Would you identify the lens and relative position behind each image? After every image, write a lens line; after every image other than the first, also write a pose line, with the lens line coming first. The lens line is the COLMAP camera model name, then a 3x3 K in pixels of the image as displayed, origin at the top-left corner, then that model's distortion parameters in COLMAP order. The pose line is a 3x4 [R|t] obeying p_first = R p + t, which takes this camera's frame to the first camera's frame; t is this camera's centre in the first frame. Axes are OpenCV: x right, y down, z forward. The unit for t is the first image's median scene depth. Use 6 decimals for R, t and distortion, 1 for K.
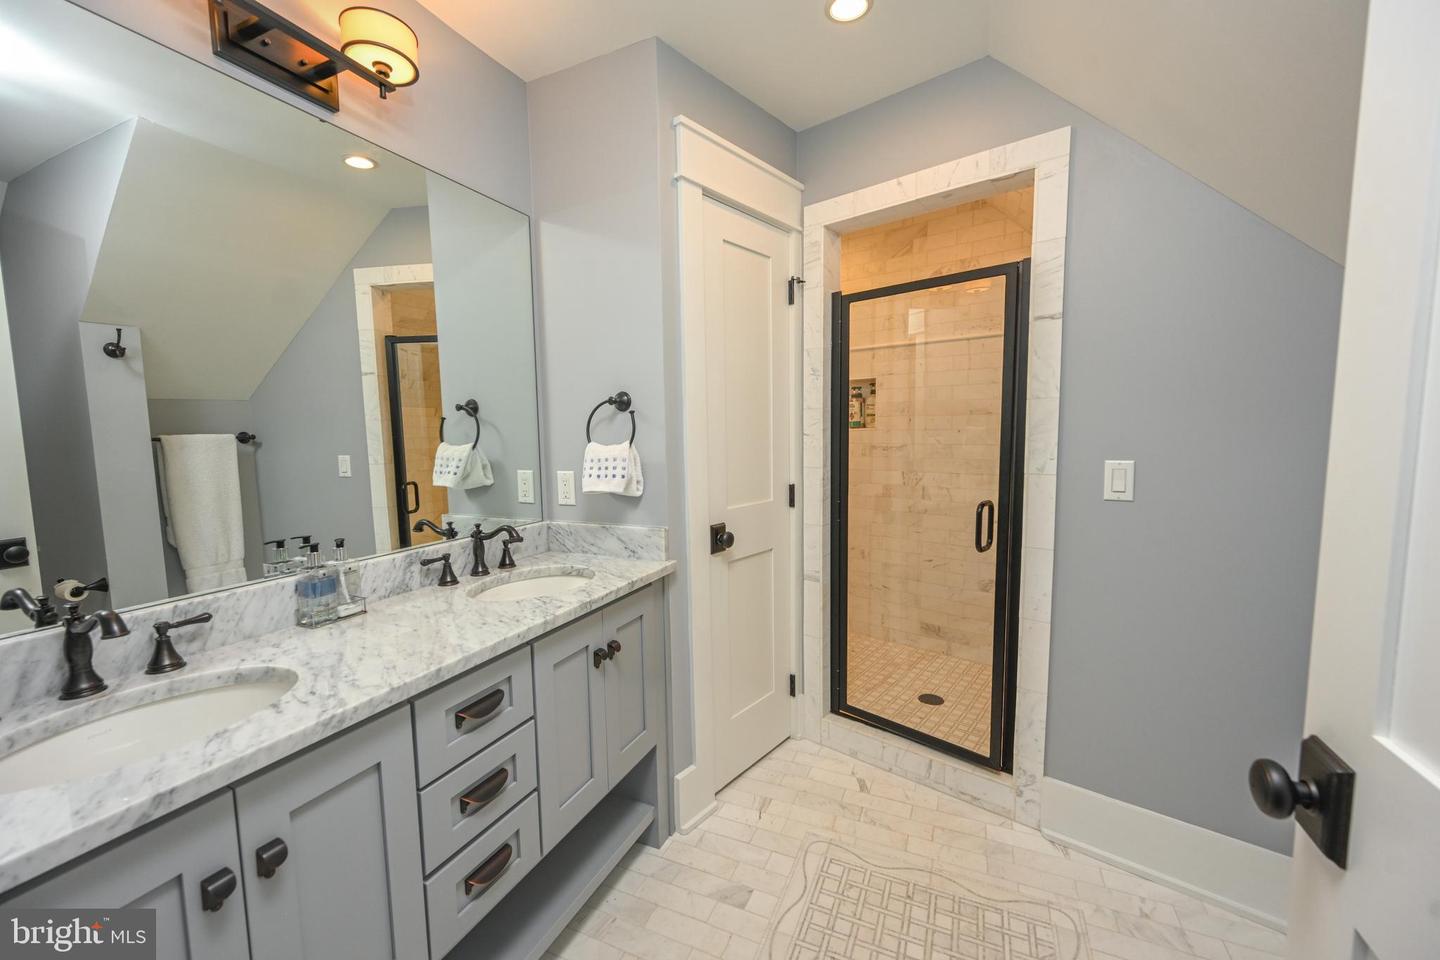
lens RADIAL K [[564.5, 0, 720.0], [0, 564.5, 480.0], [0, 0, 1]] dist [0.022436, 0.000087]
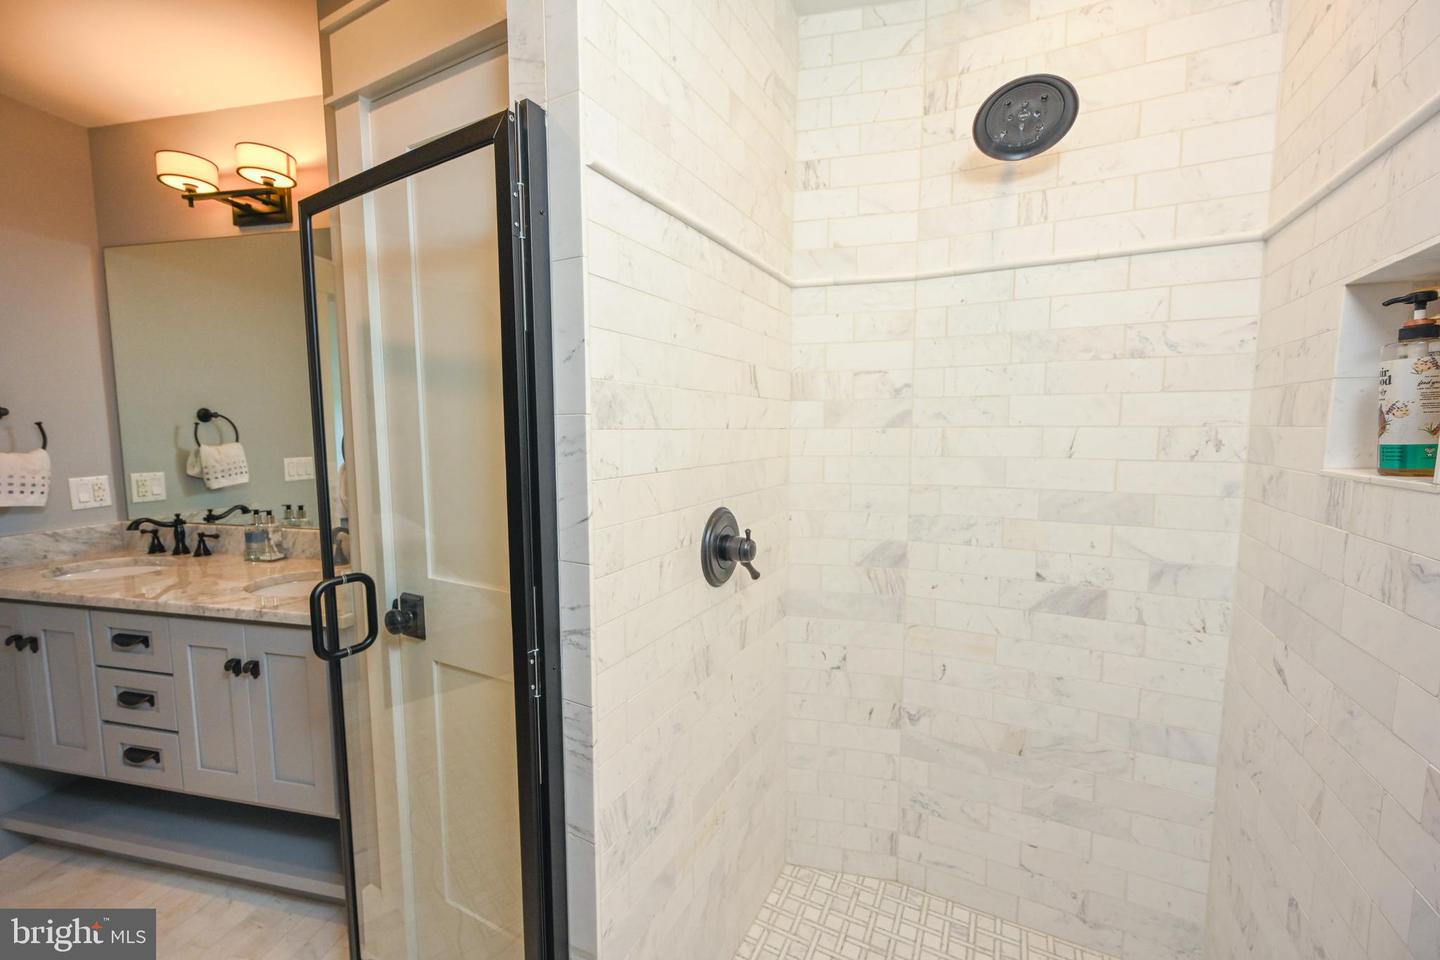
lens RADIAL K [[564.5, 0, 720.0], [0, 564.5, 480.0], [0, 0, 1]] dist [0.022436, 0.000087]
pose [[0.198791, 0.107102, -0.974172, 1.153428], [-0.090166, 0.991794, 0.090639, -0.245006], [0.975885, 0.069819, 0.206817, 1.960520]]
